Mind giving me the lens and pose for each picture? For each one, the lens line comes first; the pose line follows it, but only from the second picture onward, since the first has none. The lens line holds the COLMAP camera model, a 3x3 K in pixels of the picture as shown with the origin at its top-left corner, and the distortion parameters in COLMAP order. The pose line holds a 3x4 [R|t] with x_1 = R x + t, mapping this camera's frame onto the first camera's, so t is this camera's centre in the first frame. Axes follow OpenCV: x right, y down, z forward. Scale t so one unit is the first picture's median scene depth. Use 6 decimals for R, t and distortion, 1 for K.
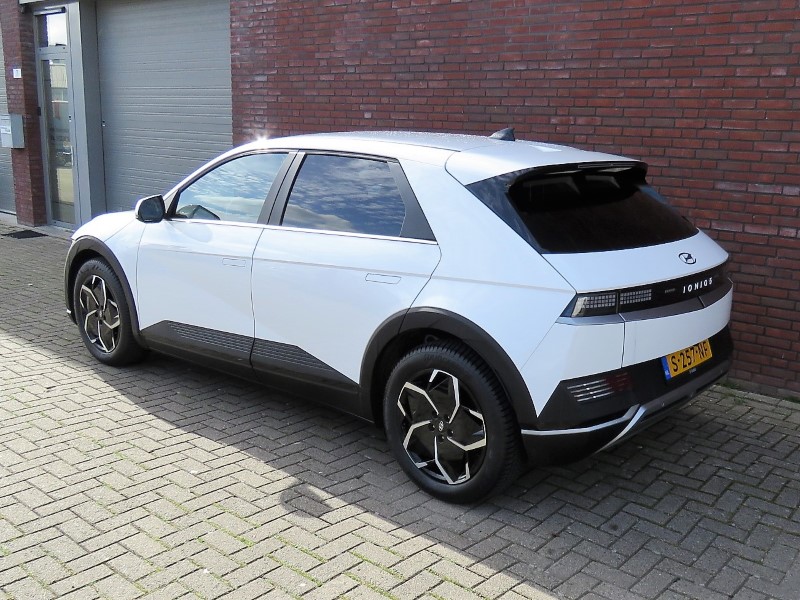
lens RADIAL K [[595.0, 0, 437.7], [0, 595.0, 253.5], [0, 0, 1]] dist [-0.006524, 0.007693]
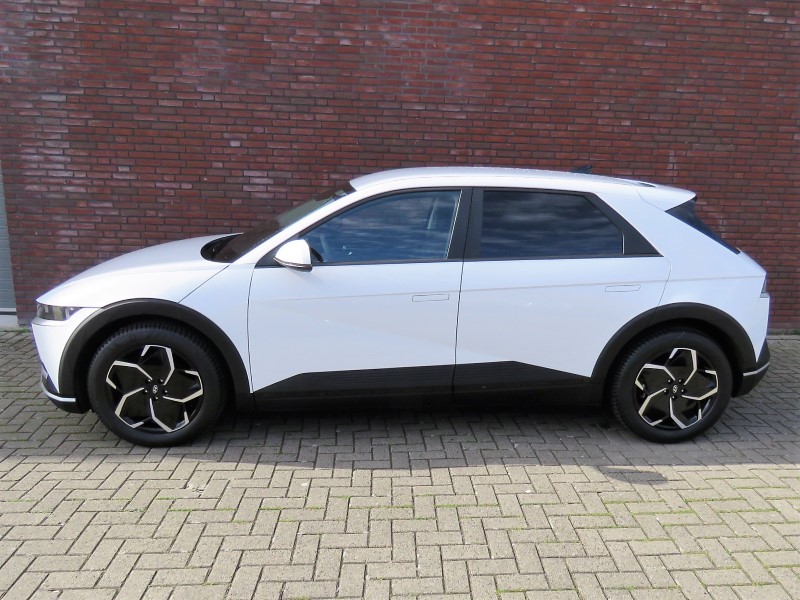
lens RADIAL K [[505.1, 0, 415.8], [0, 505.1, 263.8], [0, 0, 1]] dist [-0.000251, 0.001488]
pose [[0.831357, -0.119543, 0.542730, -0.477819], [0.110478, 0.992649, 0.049413, -0.051459], [-0.544647, 0.018880, 0.838453, 0.155619]]
